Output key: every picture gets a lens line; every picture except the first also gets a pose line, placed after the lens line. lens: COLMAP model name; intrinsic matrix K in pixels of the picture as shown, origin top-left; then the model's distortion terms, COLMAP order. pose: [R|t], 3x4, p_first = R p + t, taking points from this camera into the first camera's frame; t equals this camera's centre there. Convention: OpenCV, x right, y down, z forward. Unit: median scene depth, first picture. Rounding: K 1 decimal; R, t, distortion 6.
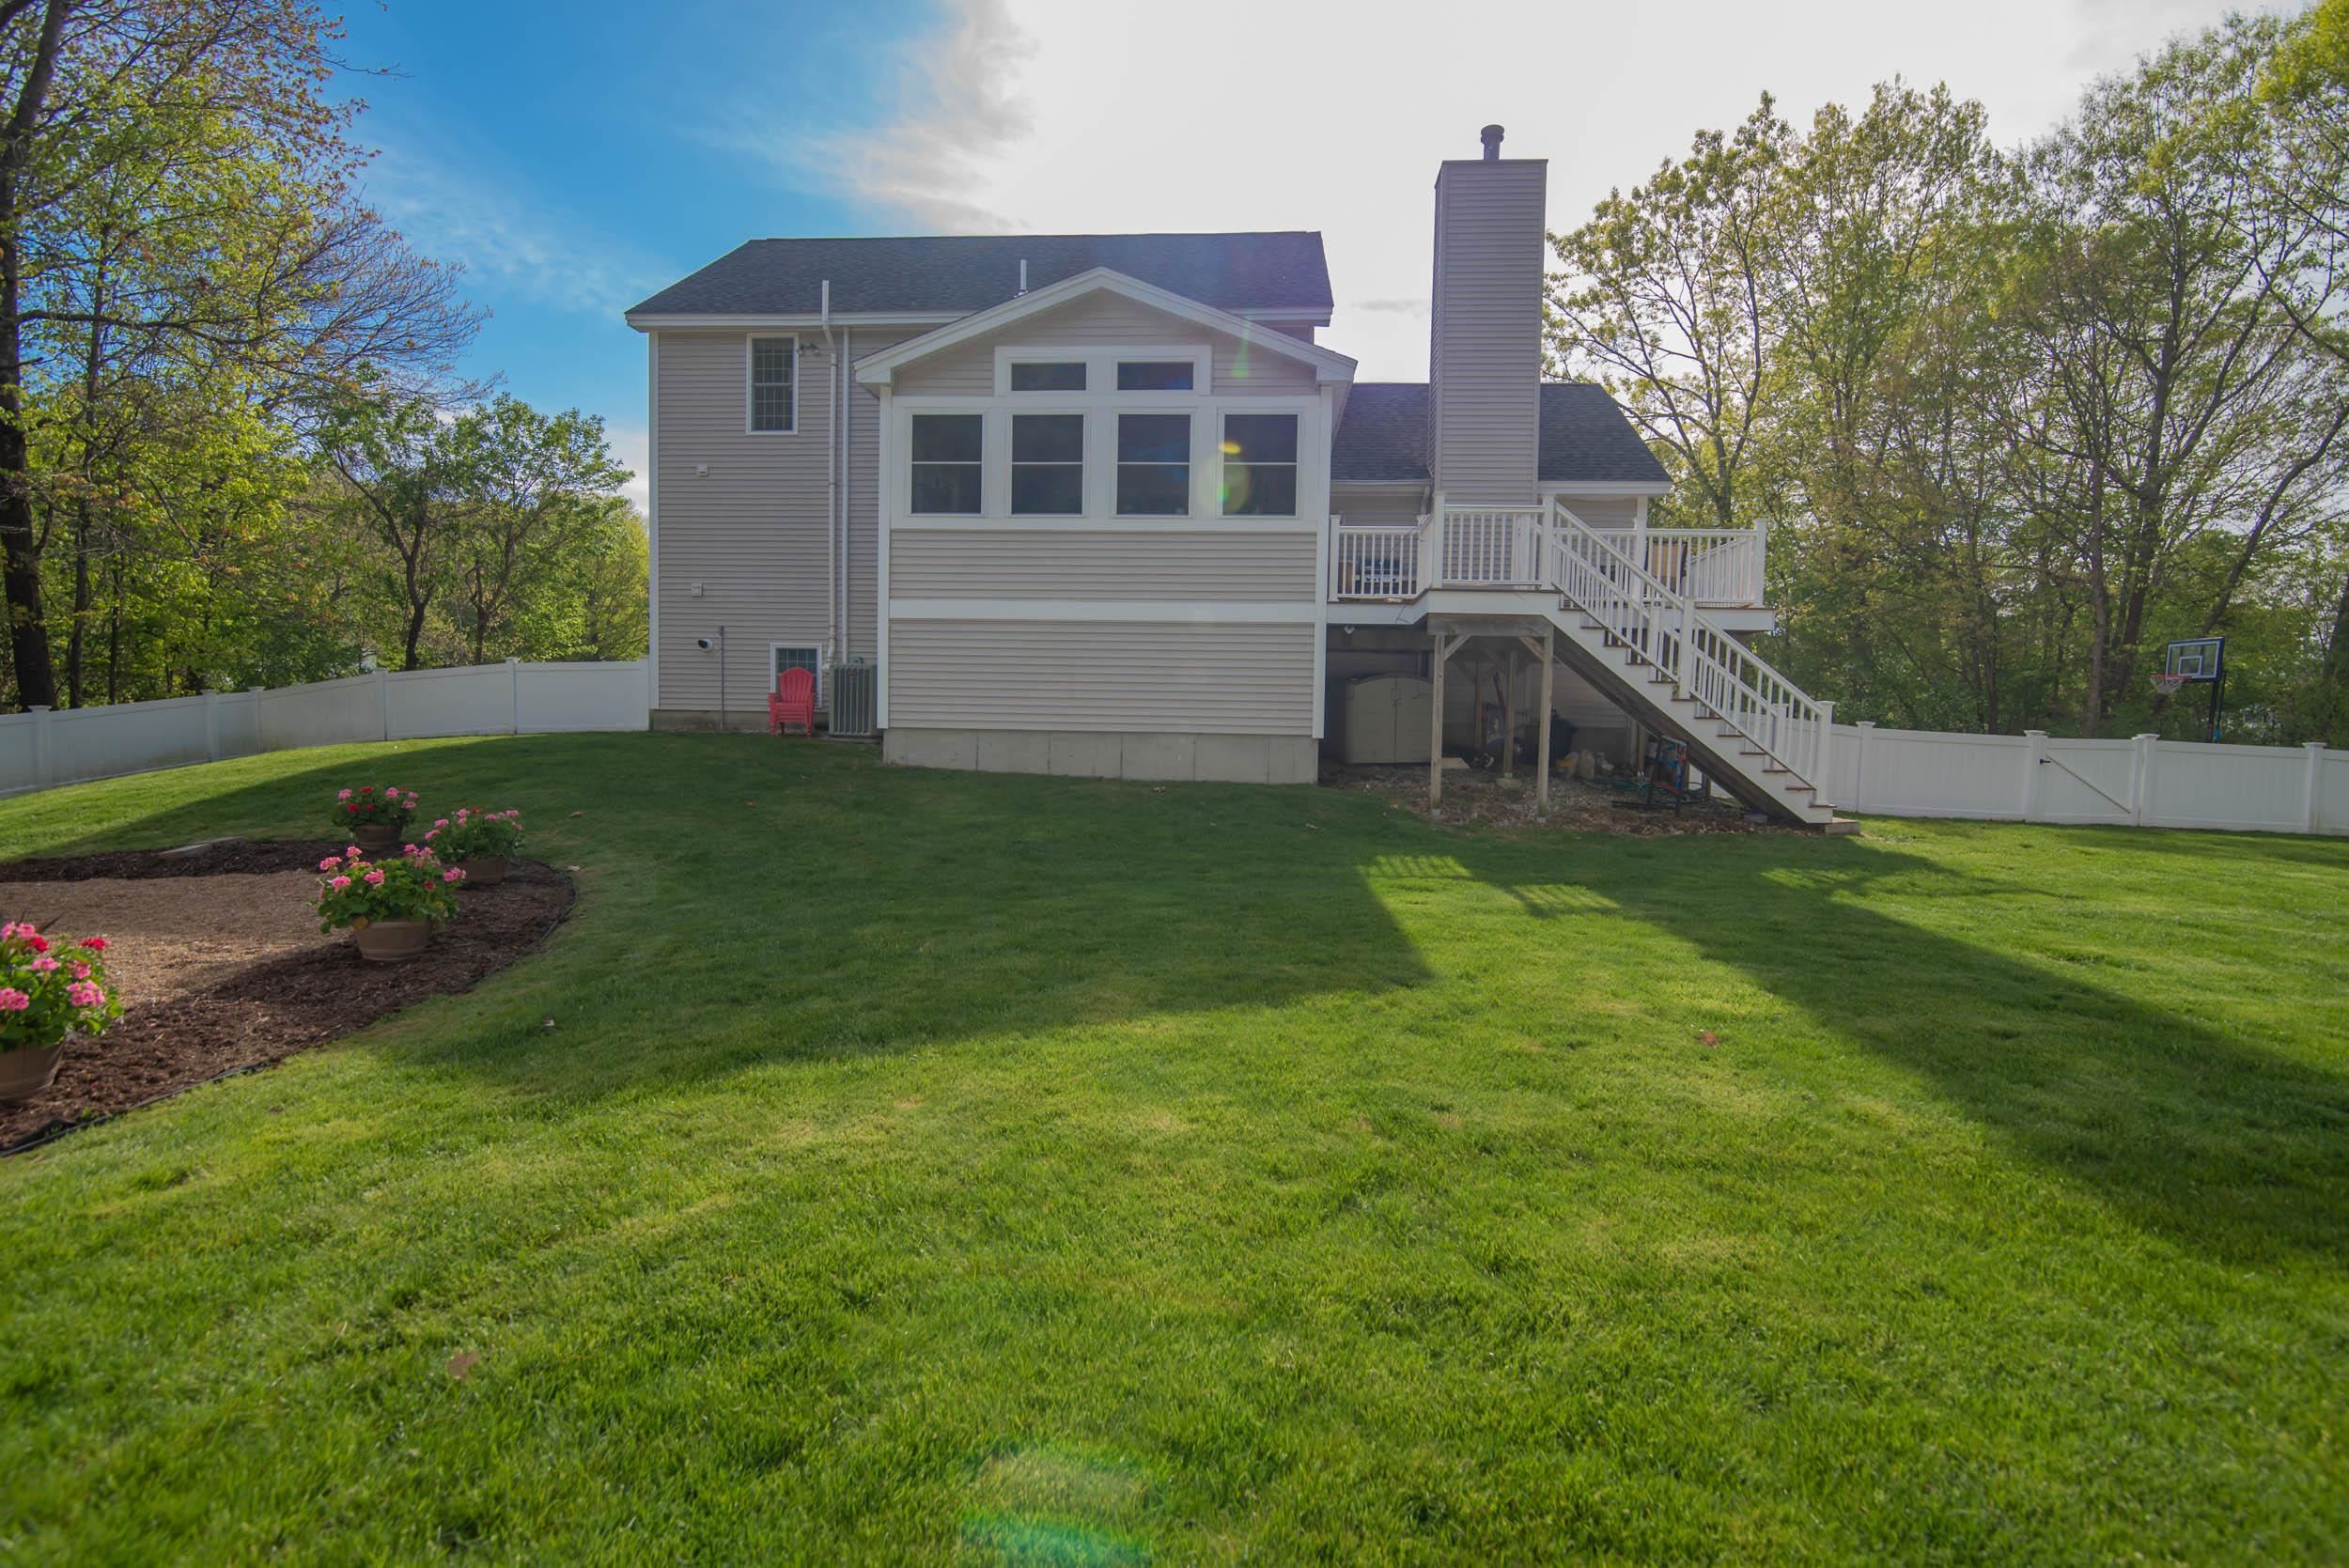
lens RADIAL K [[1108.6, 0, 1179.1], [0, 1108.6, 792.5], [0, 0, 1]] dist [-0.002543, -0.000053]
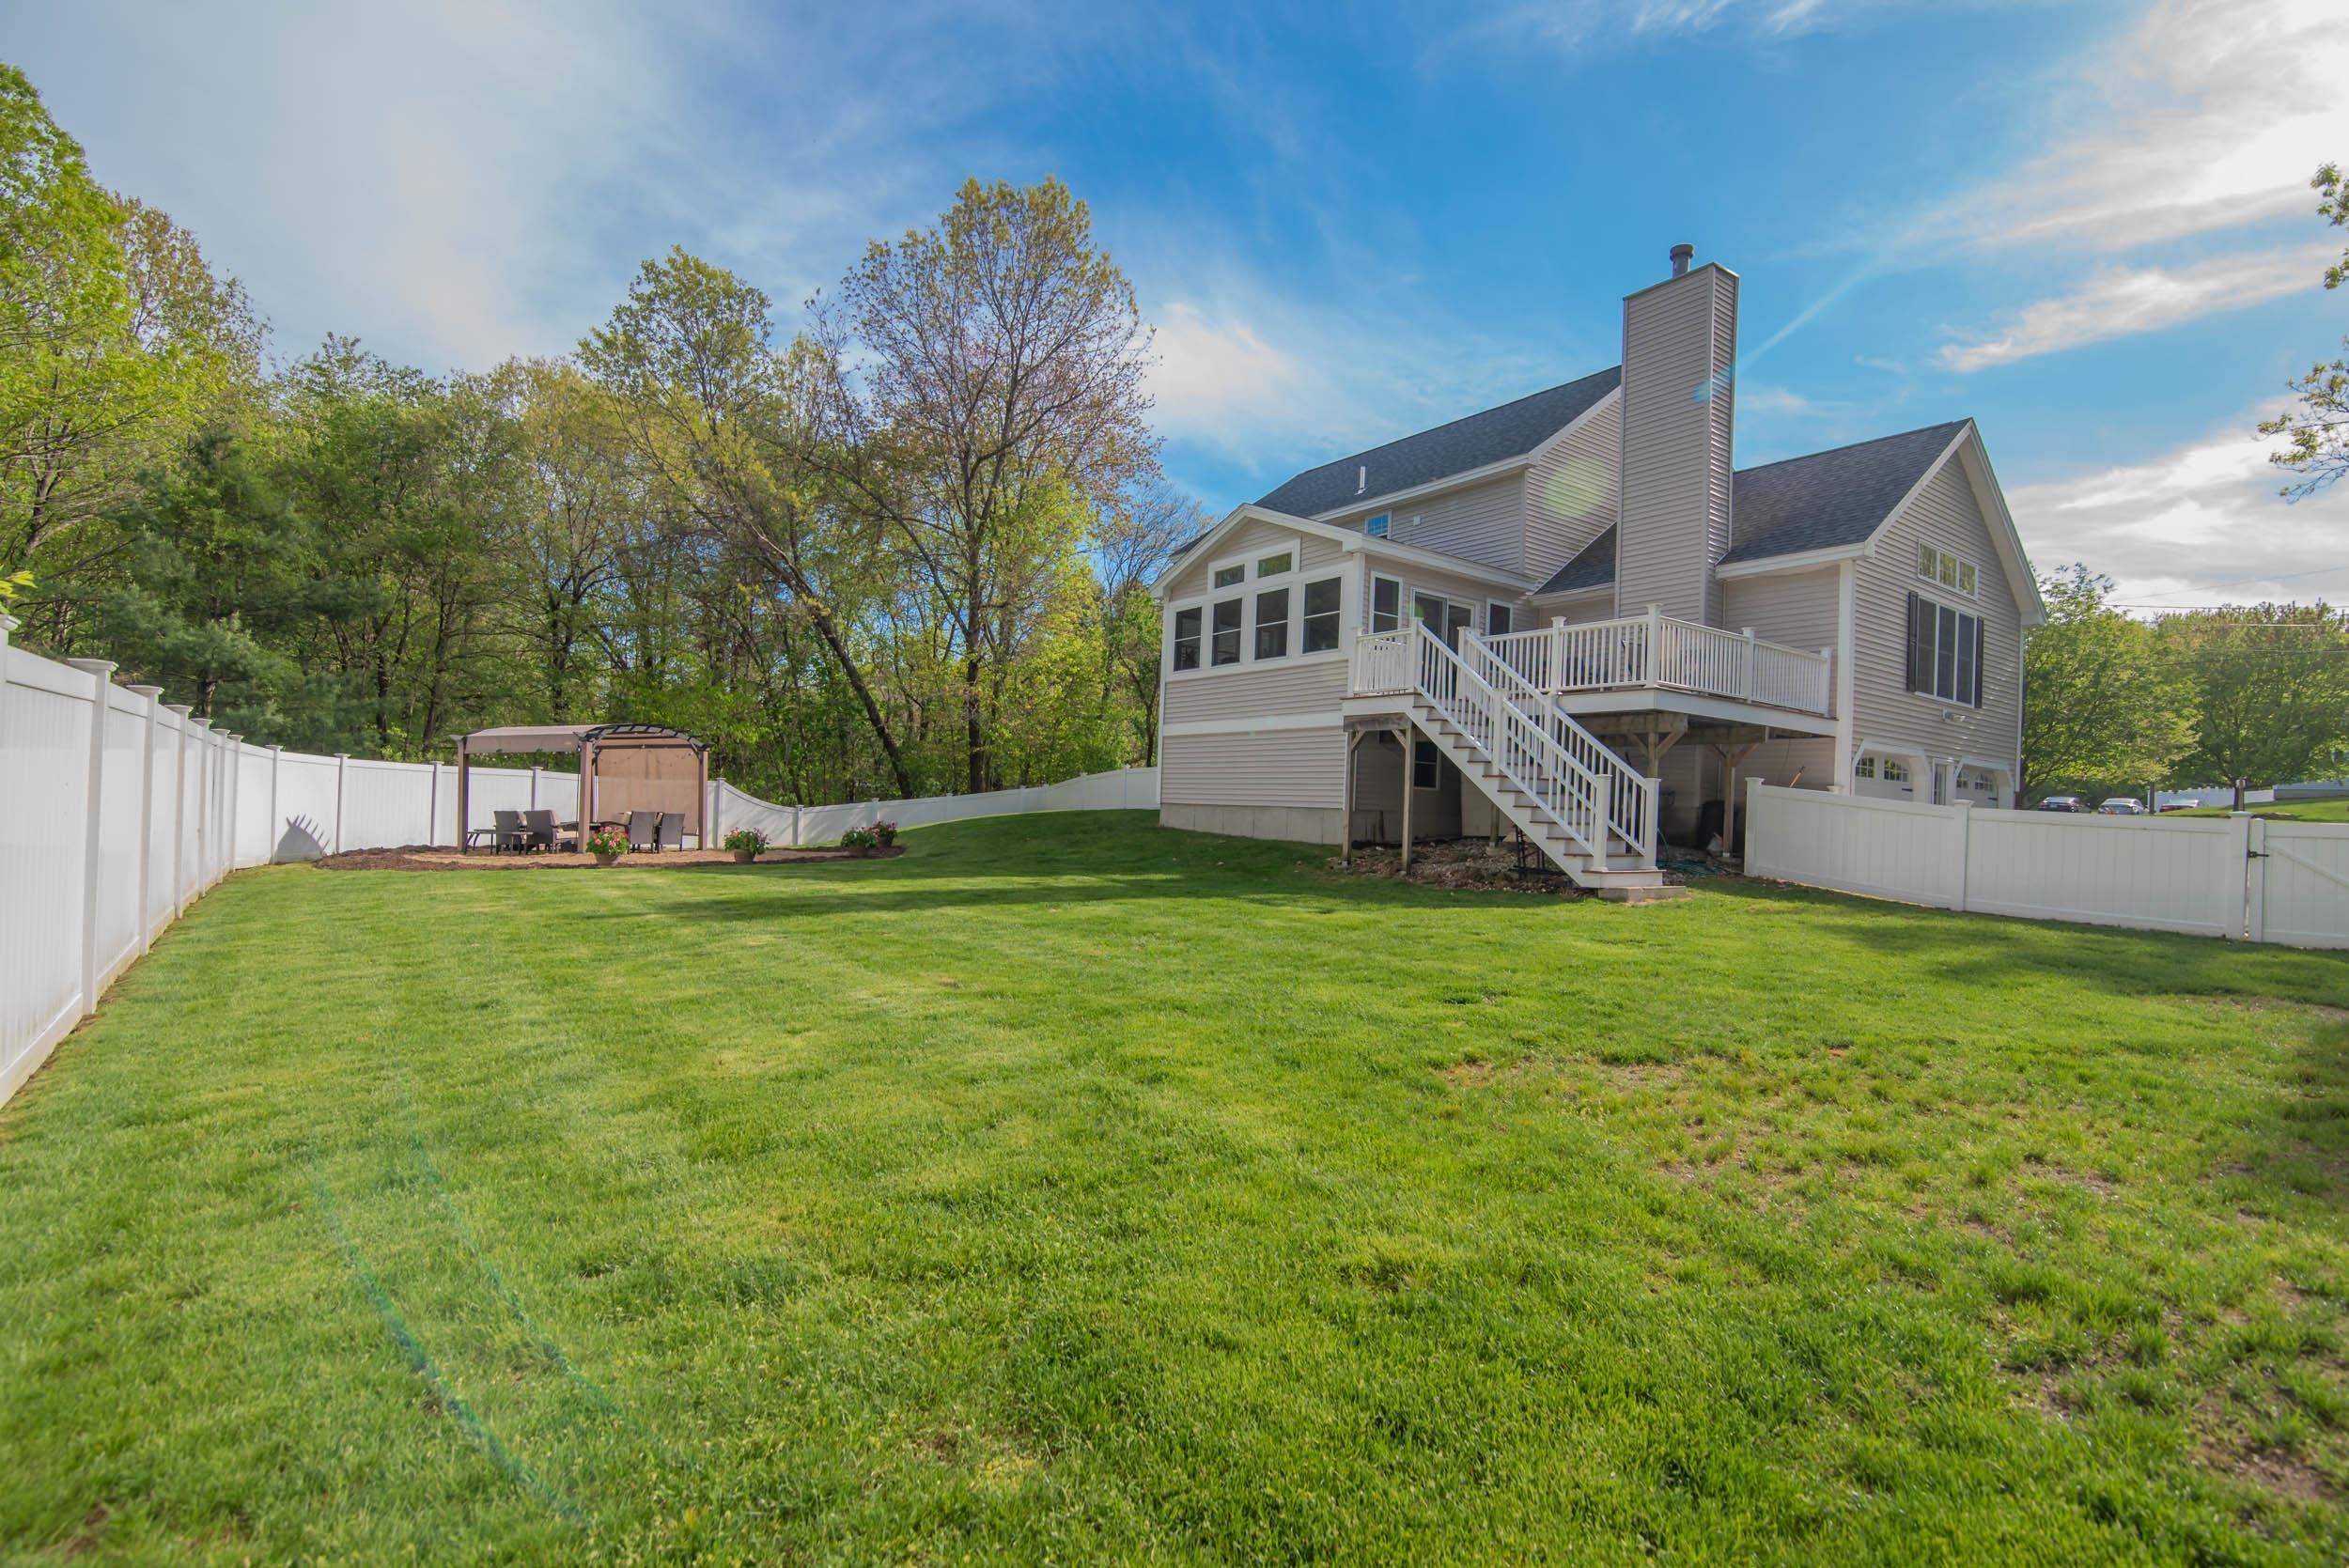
lens RADIAL K [[1108.6, 0, 1171.1], [0, 1108.6, 782.6], [0, 0, 1]] dist [-0.002543, -0.000053]
pose [[0.646698, -0.021748, -0.762436, 0.997682], [-0.050530, 0.996176, -0.071275, 0.024544], [0.761071, 0.084619, 0.643126, -0.030782]]
